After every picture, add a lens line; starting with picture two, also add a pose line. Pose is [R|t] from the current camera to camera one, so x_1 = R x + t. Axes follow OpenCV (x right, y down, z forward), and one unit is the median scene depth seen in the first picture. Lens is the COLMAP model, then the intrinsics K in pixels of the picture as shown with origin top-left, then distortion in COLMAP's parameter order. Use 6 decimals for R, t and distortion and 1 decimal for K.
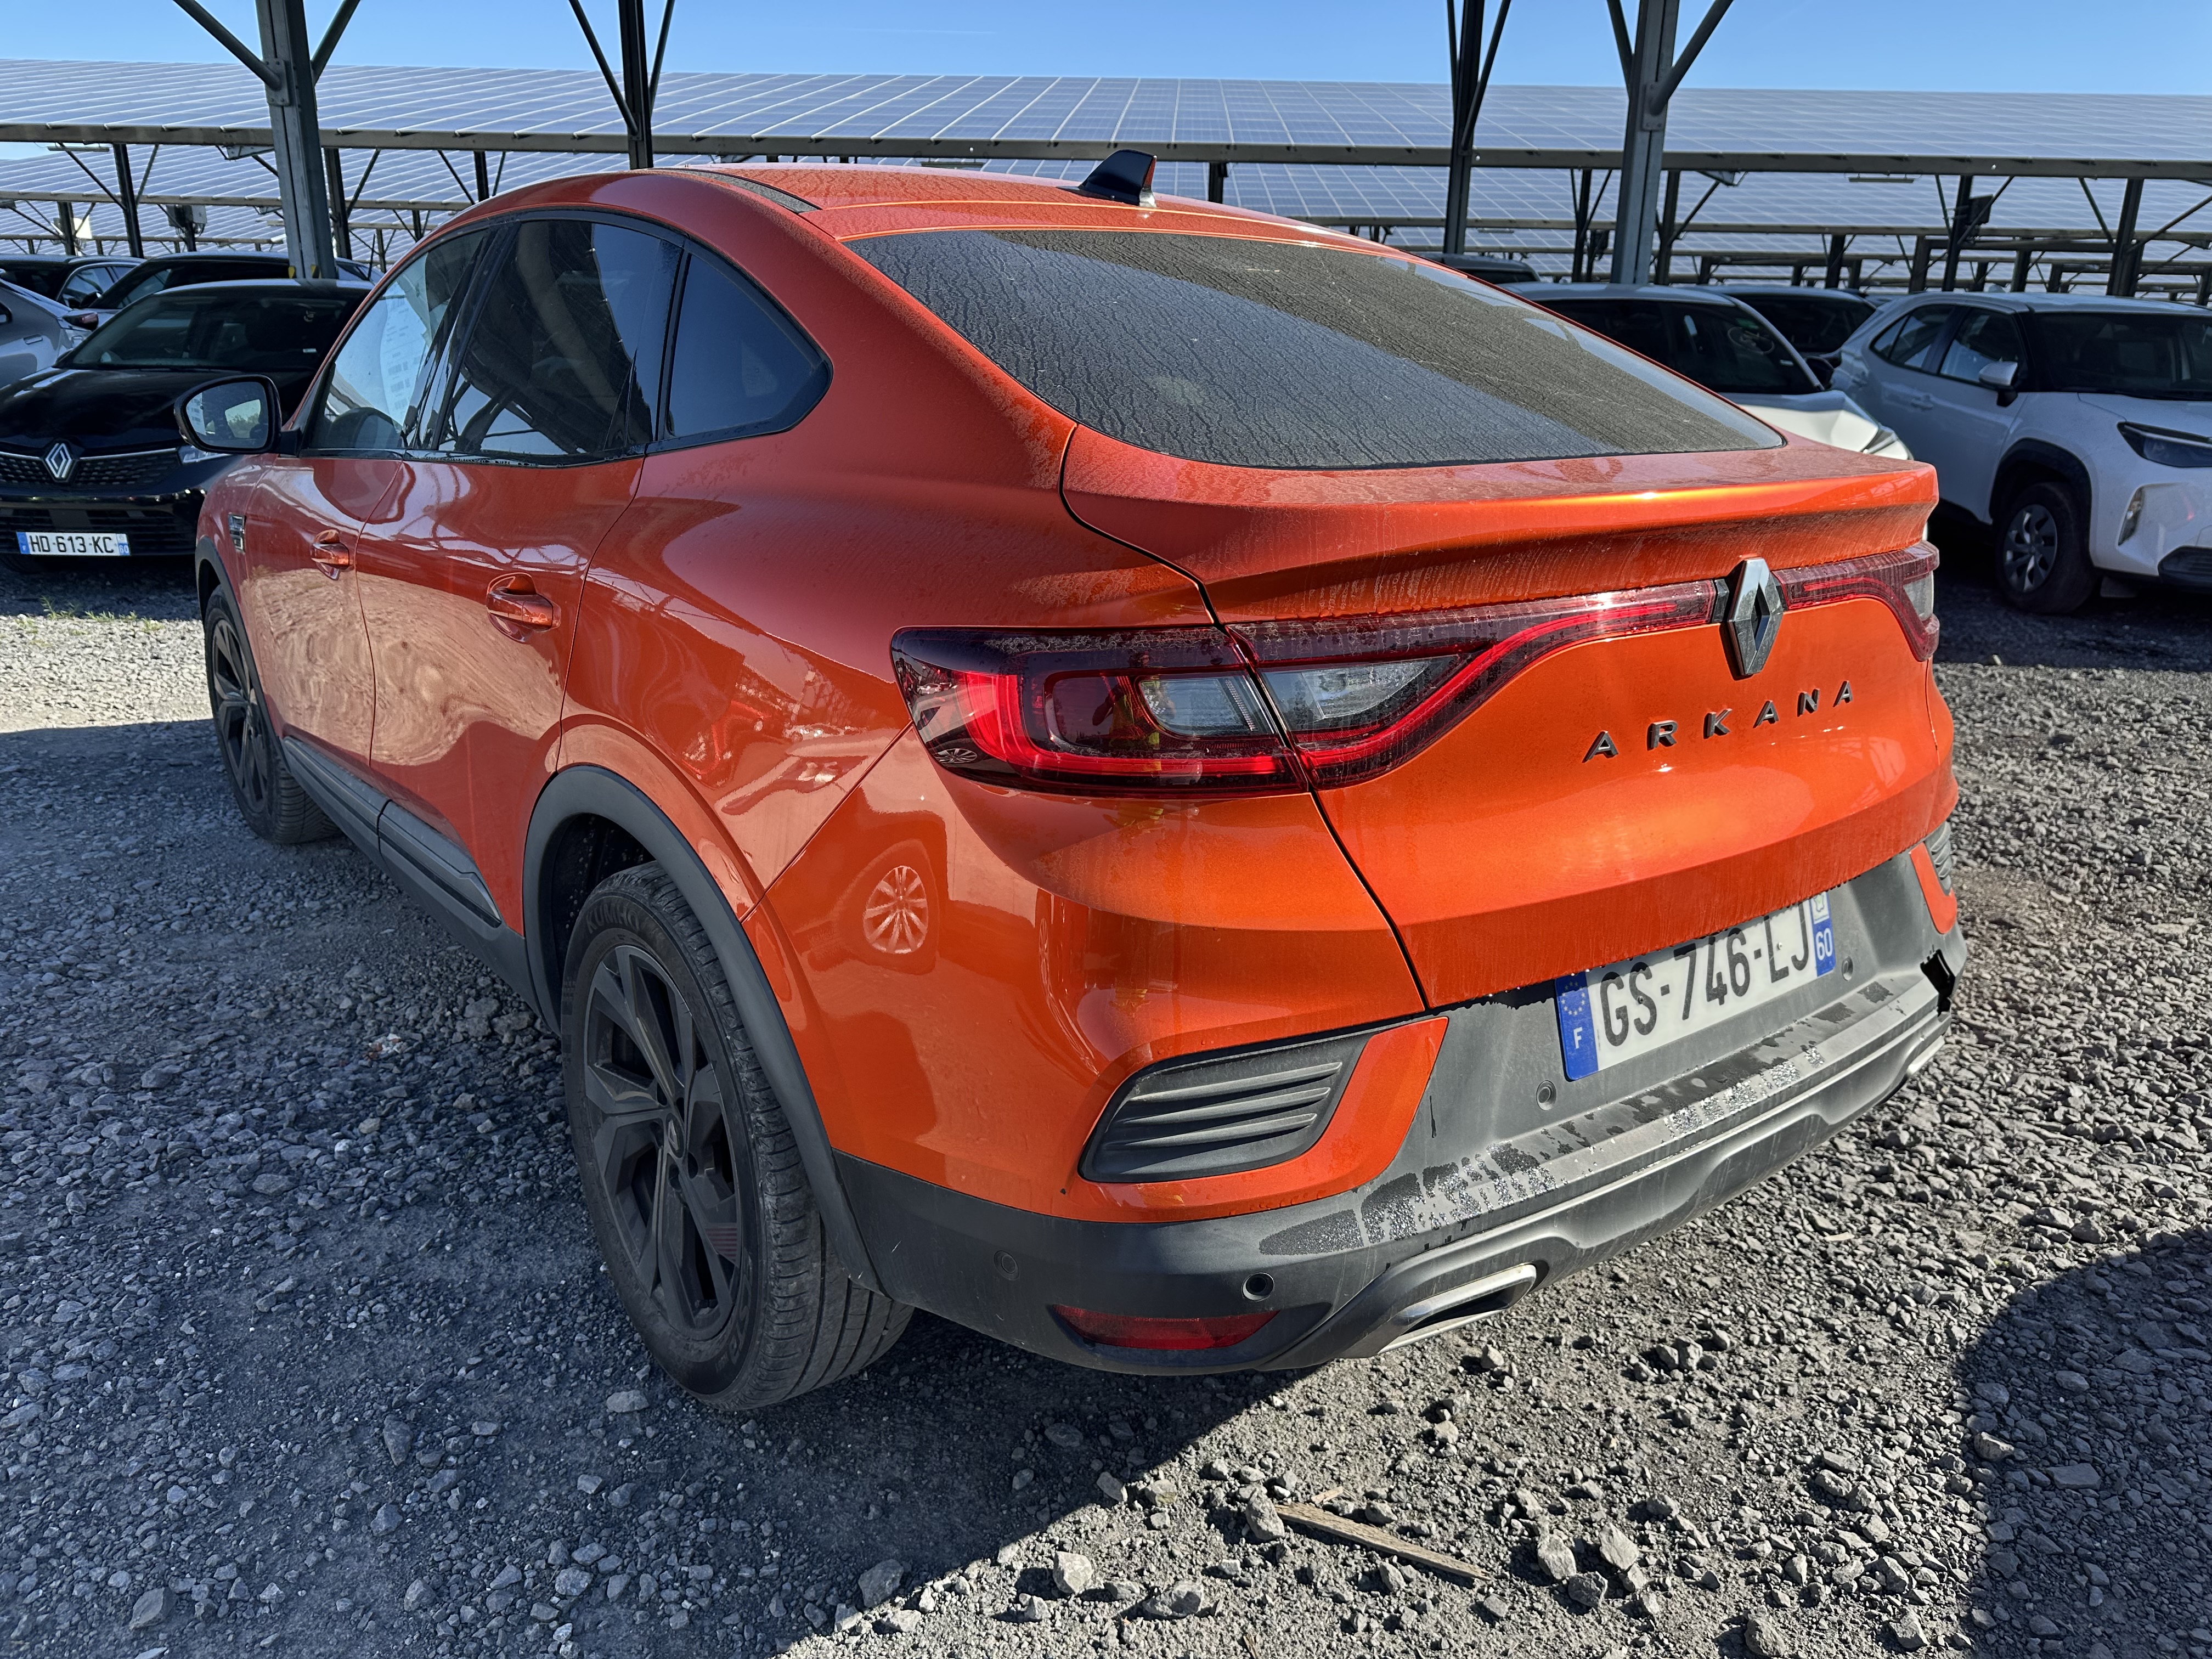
lens RADIAL K [[1544.8, 0, 1109.2], [0, 1544.8, 852.5], [0, 0, 1]] dist [0.054422, -0.076197]
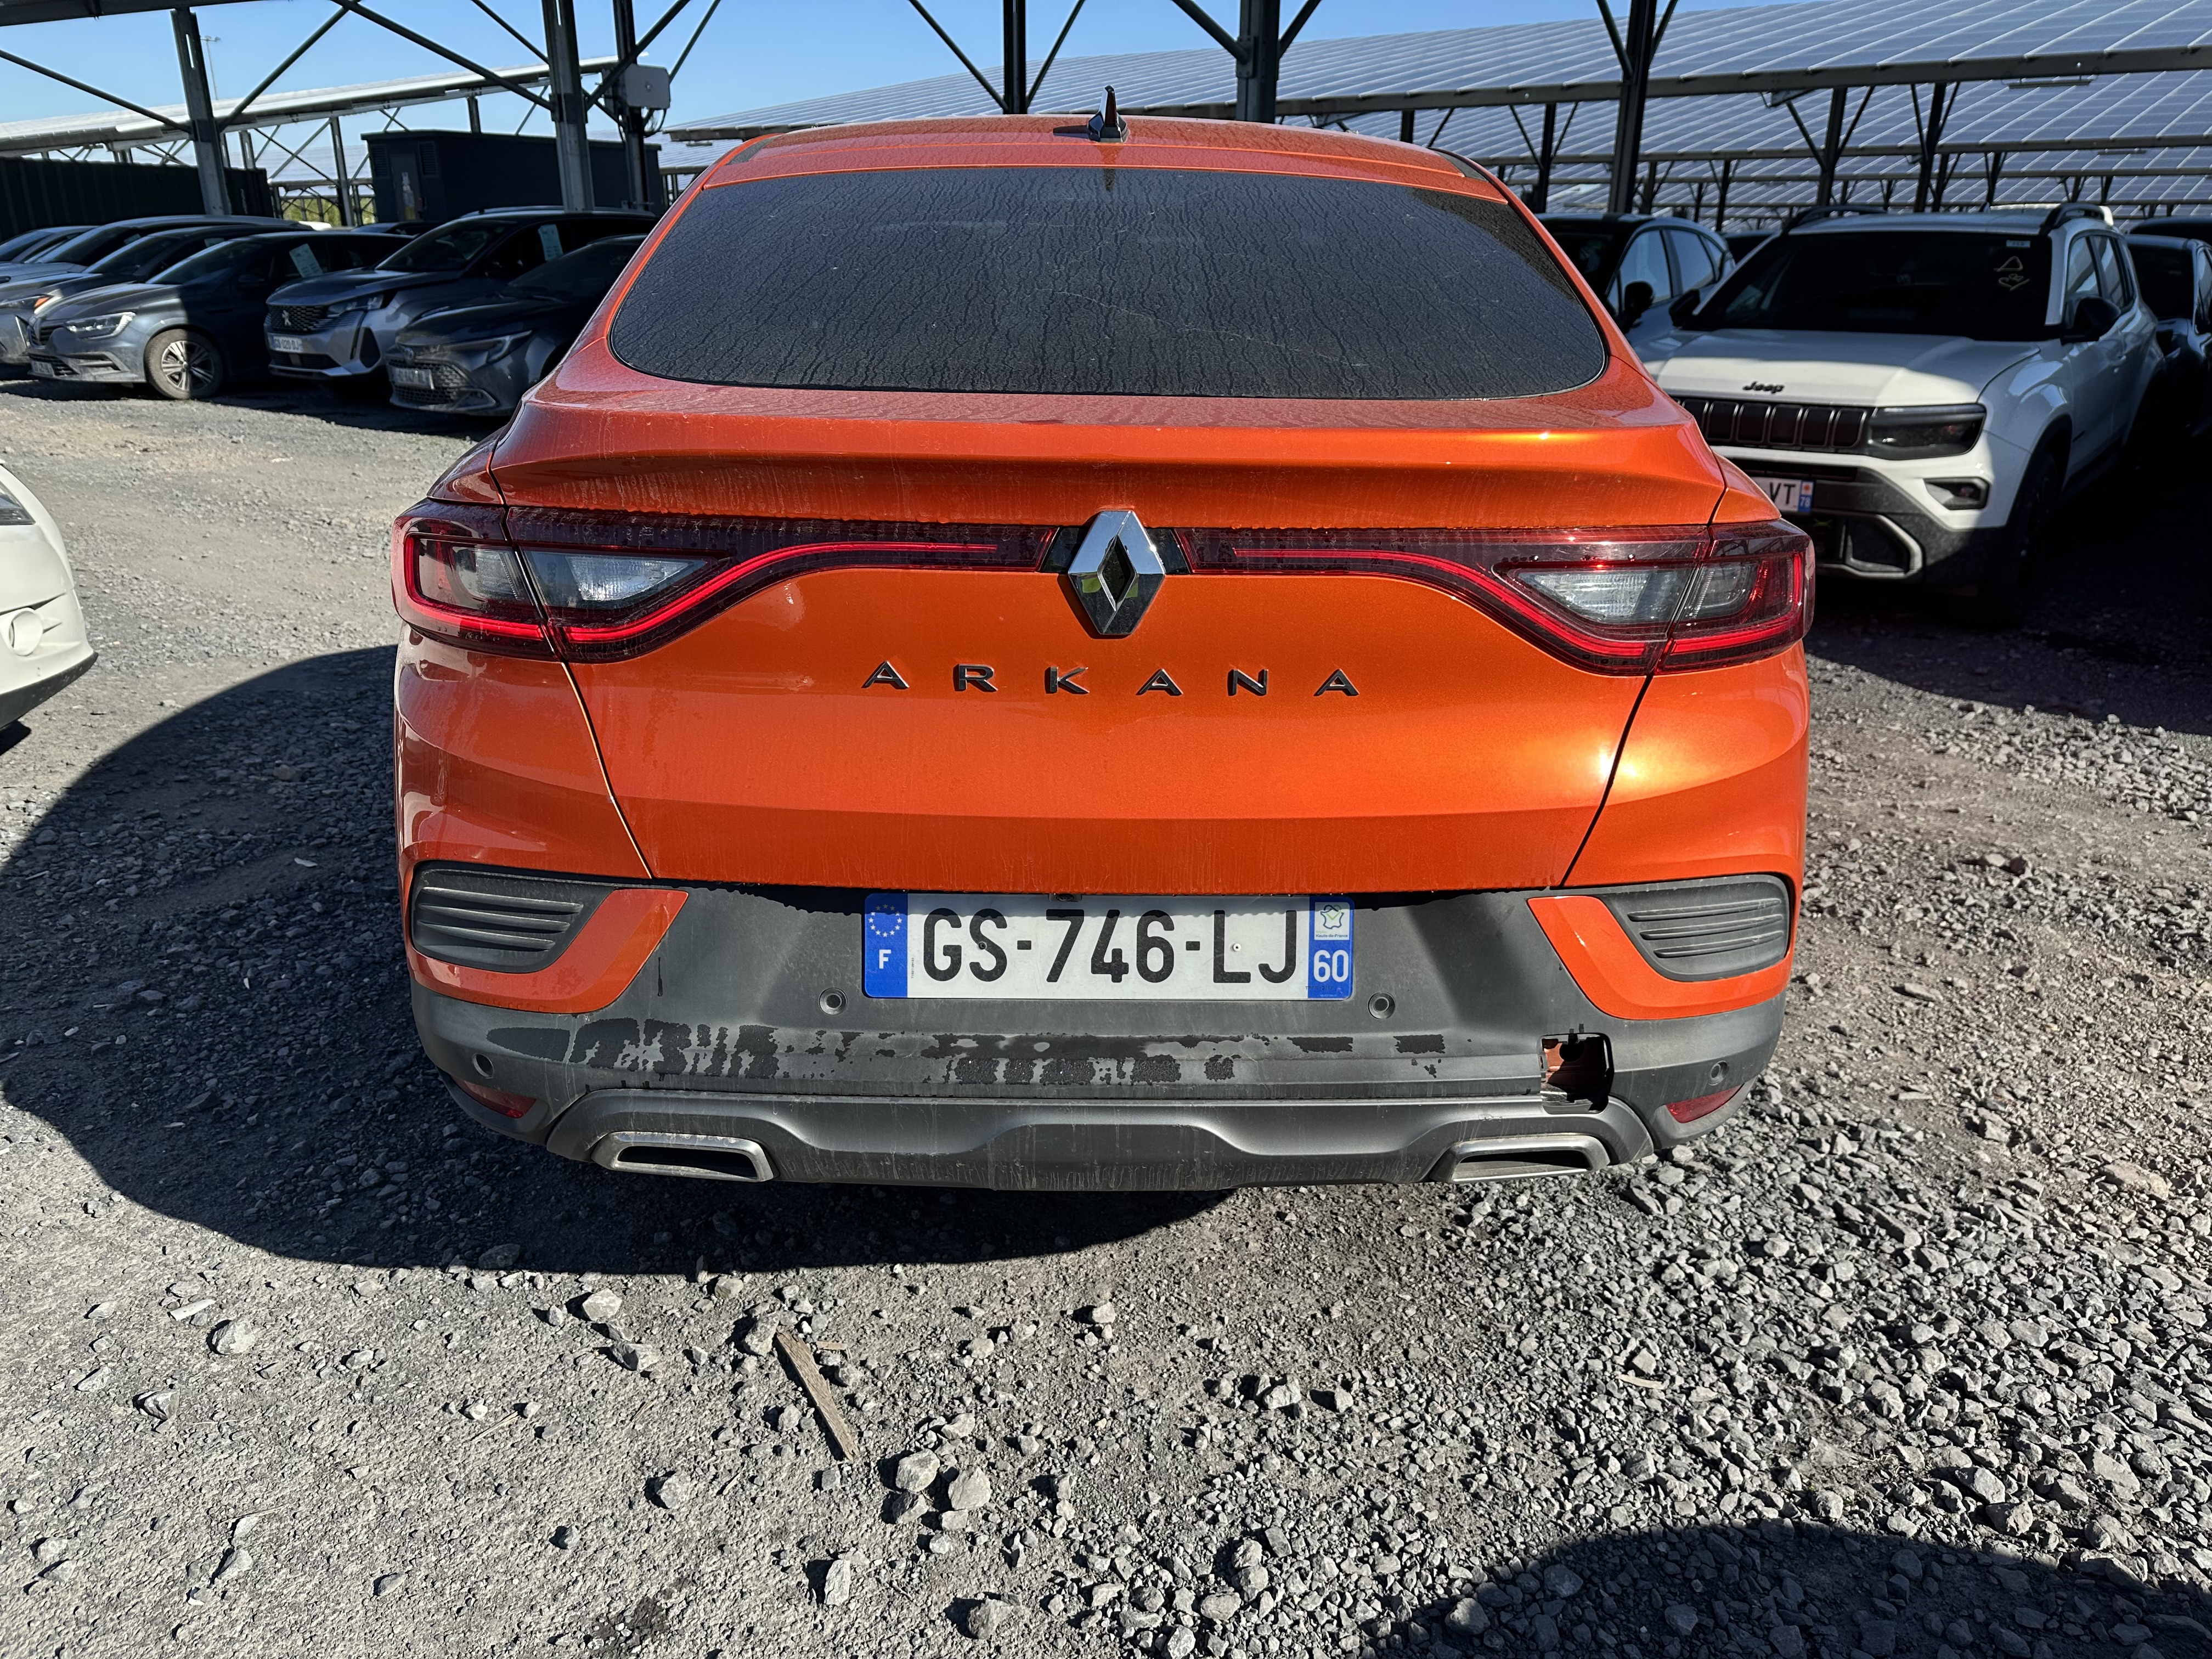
lens RADIAL K [[1563.7, 0, 1111.7], [0, 1563.7, 818.2], [0, 0, 1]] dist [0.061585, -0.085773]
pose [[0.798983, 0.189513, -0.570711, 0.894580], [-0.186119, 0.980376, 0.064986, -0.061929], [0.571827, 0.054297, 0.818575, 0.195469]]
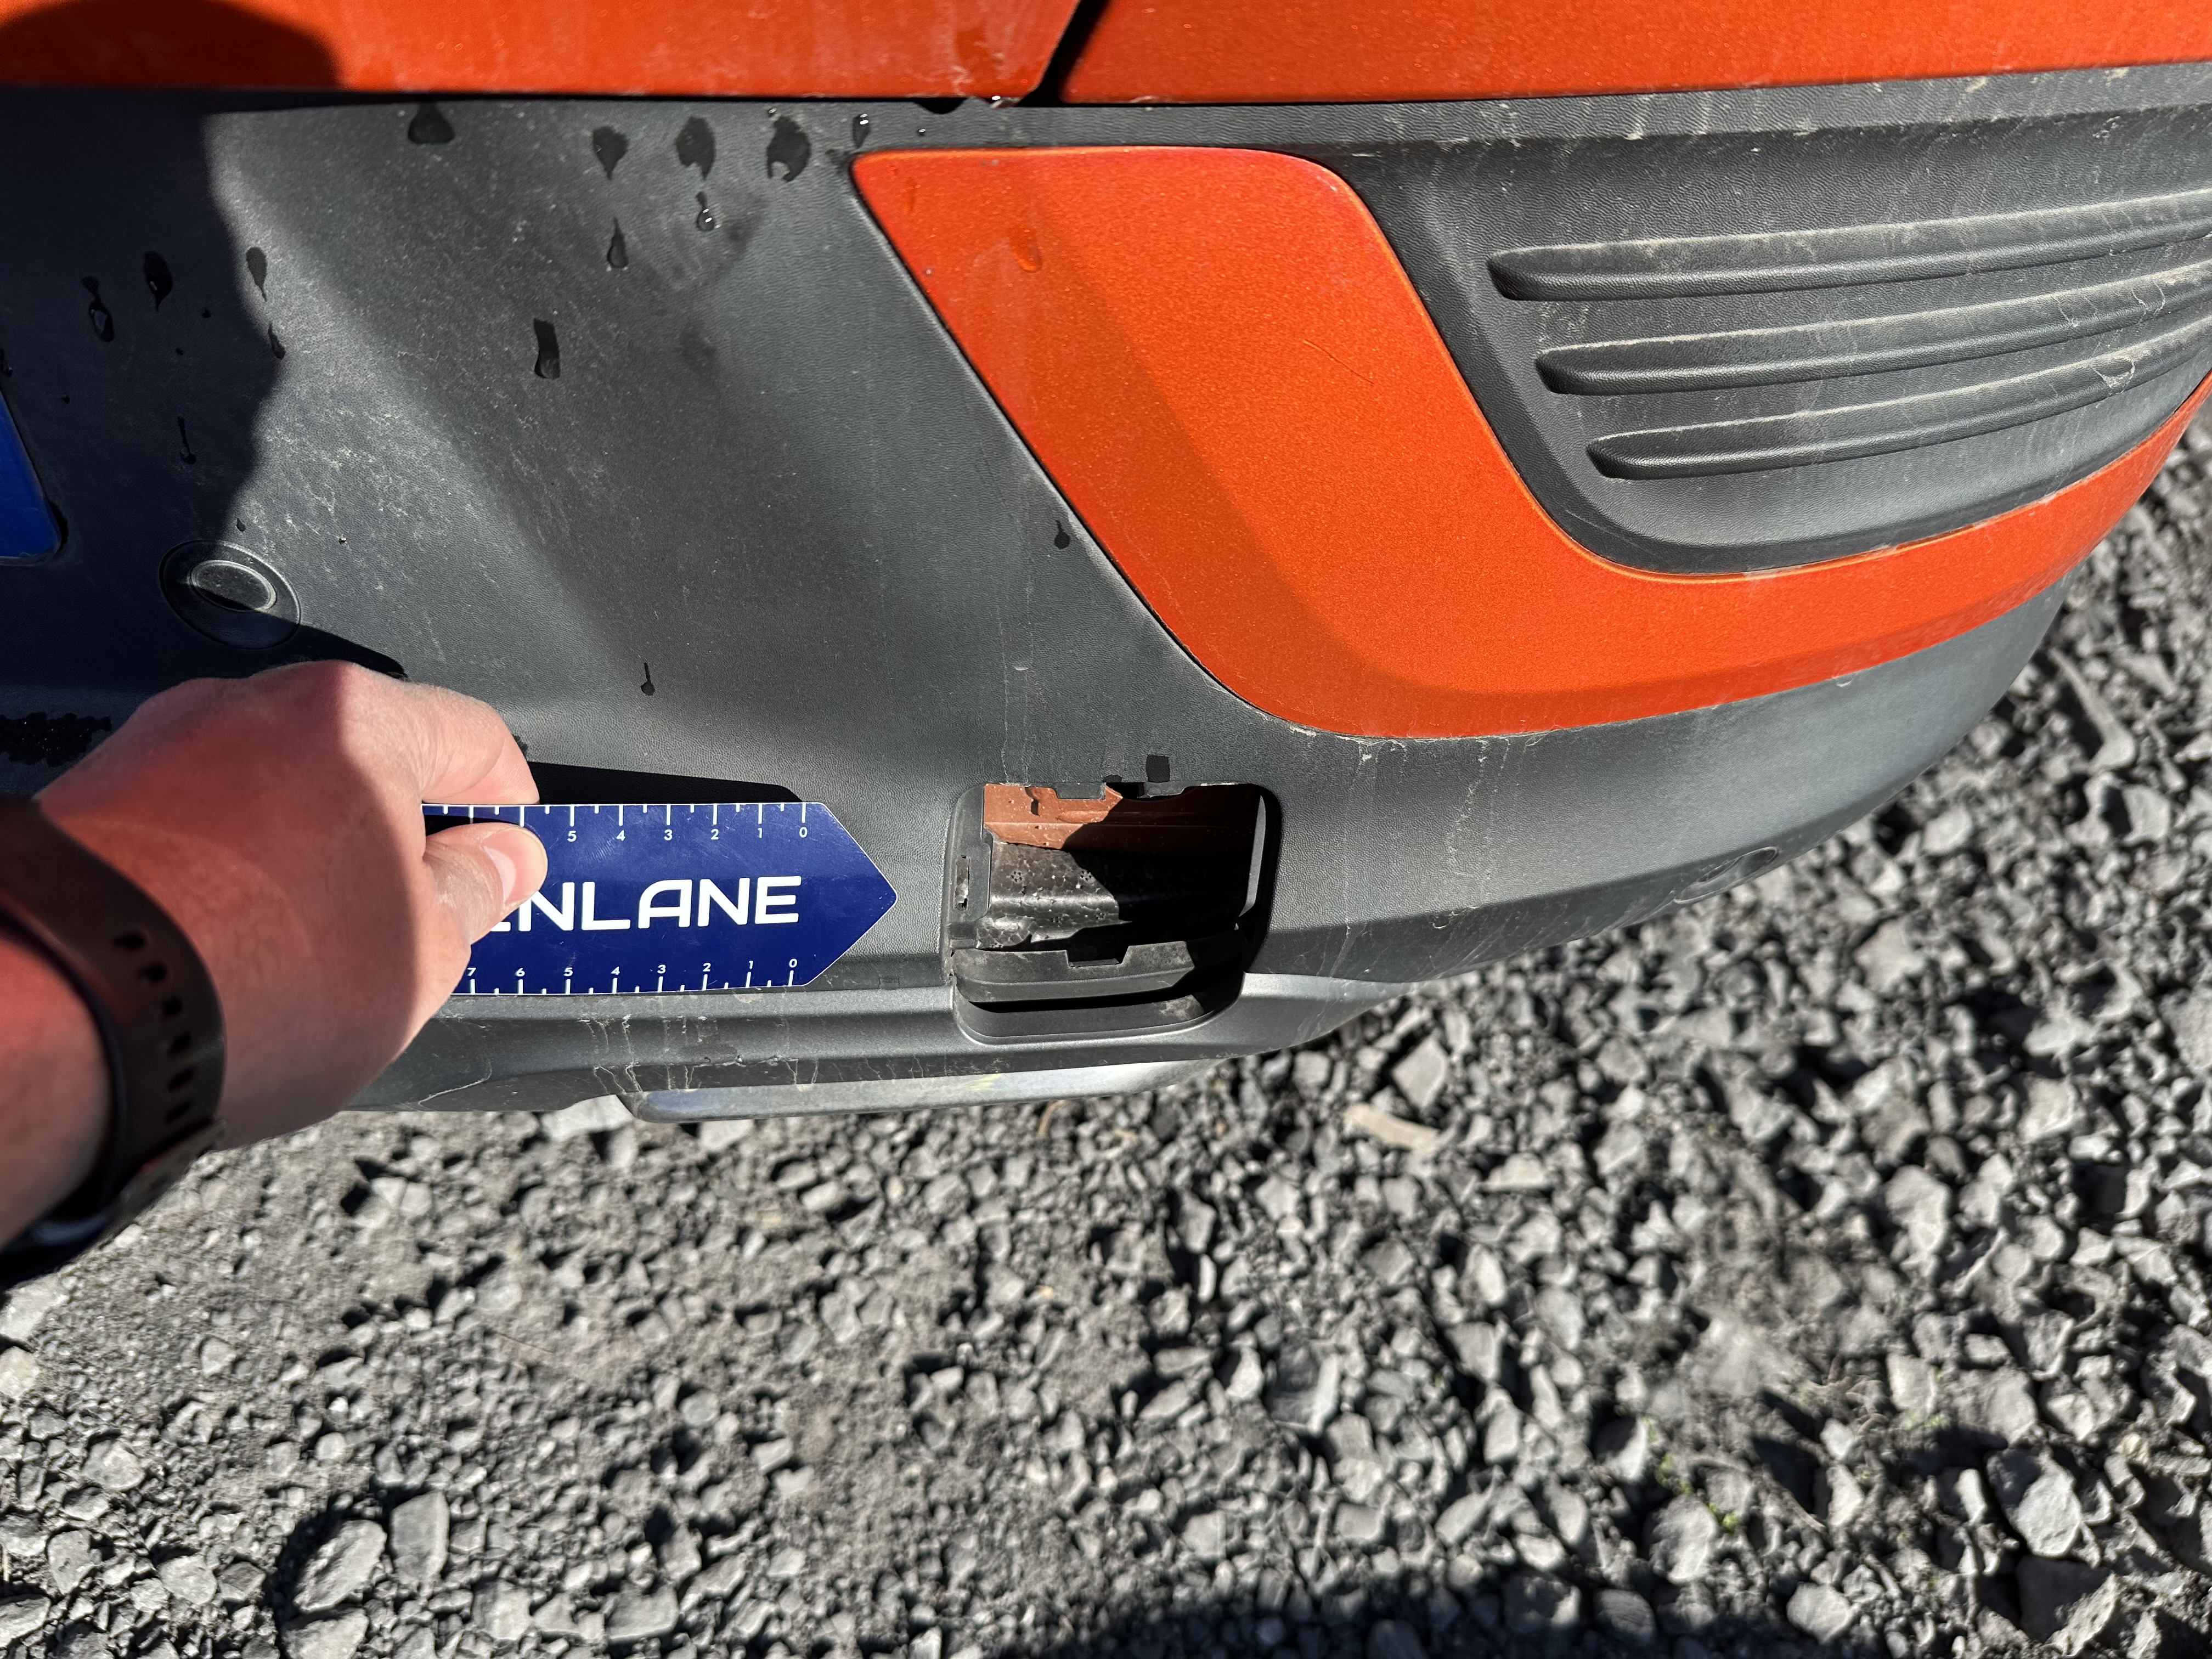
lens RADIAL K [[1626.3, 0, 1118.9], [0, 1626.3, 833.7], [0, 0, 1]] dist [-0.012731, -0.011281]
pose [[0.740909, 0.590479, -0.319981, 0.676463], [-0.255601, 0.688504, 0.678698, -0.066848], [0.621065, -0.421066, 0.661046, 0.984729]]
